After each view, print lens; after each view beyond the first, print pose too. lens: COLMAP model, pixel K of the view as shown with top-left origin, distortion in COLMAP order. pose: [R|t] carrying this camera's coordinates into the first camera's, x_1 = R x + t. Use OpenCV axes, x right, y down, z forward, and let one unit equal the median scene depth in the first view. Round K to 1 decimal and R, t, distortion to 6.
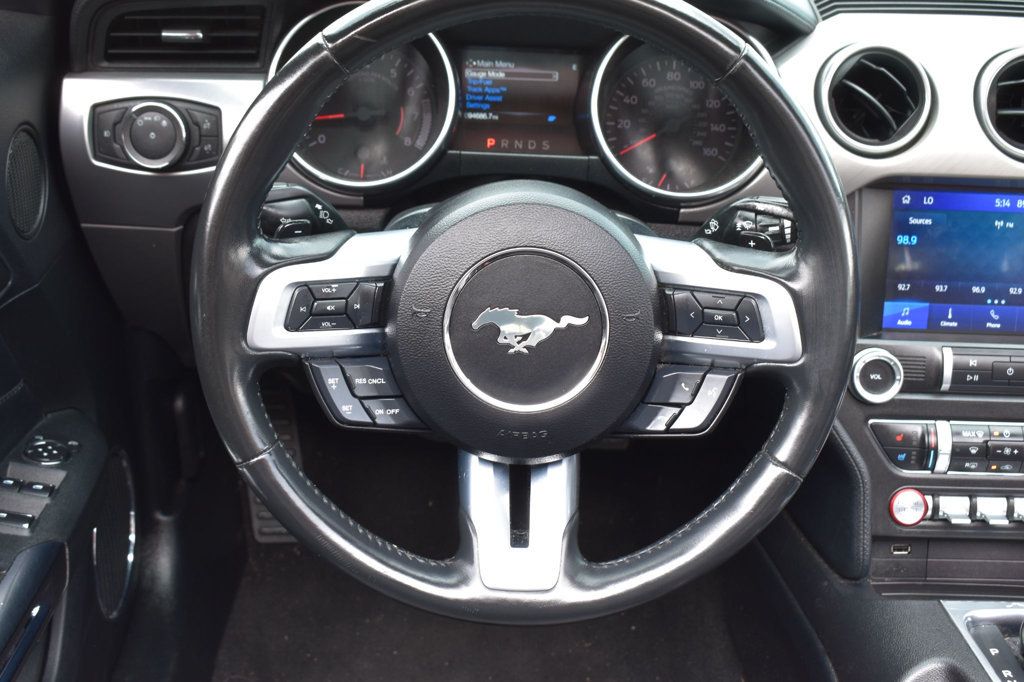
lens RADIAL K [[1315.5, 0, 512.3], [0, 1315.5, 337.9], [0, 0, 1]] dist [-0.047164, 0.000000]
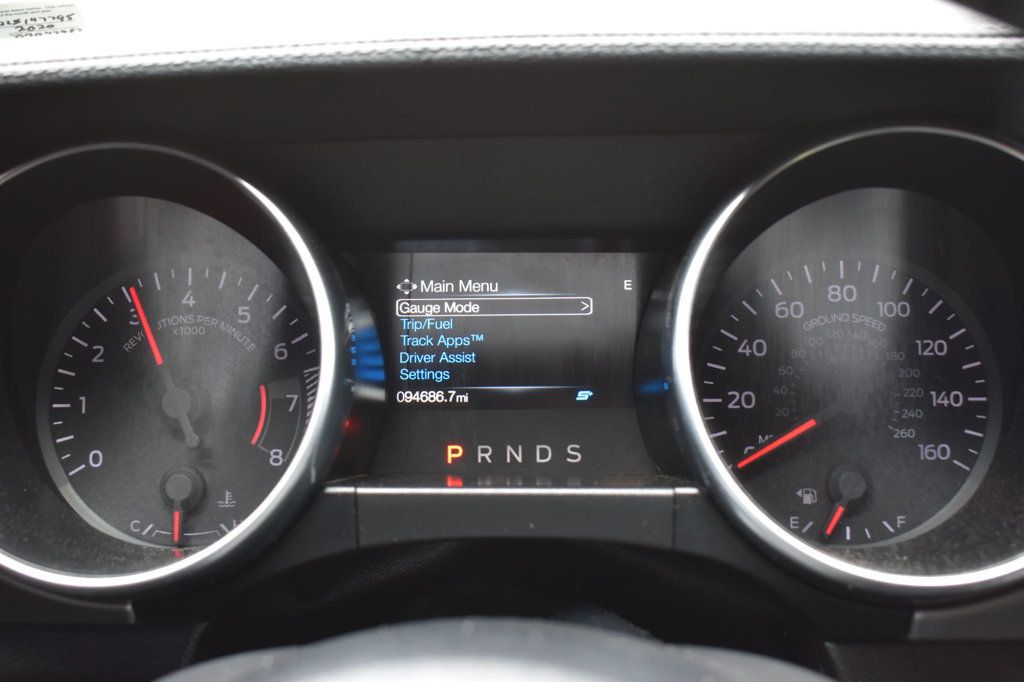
lens RADIAL K [[1310.5, 0, 508.6], [0, 1310.5, 337.9], [0, 0, 1]] dist [-0.066469, 0.000000]
pose [[0.997913, -0.044887, -0.046419, 0.027353], [0.034598, 0.978658, -0.202565, -0.099847], [0.054520, 0.200536, 0.978168, 0.575255]]
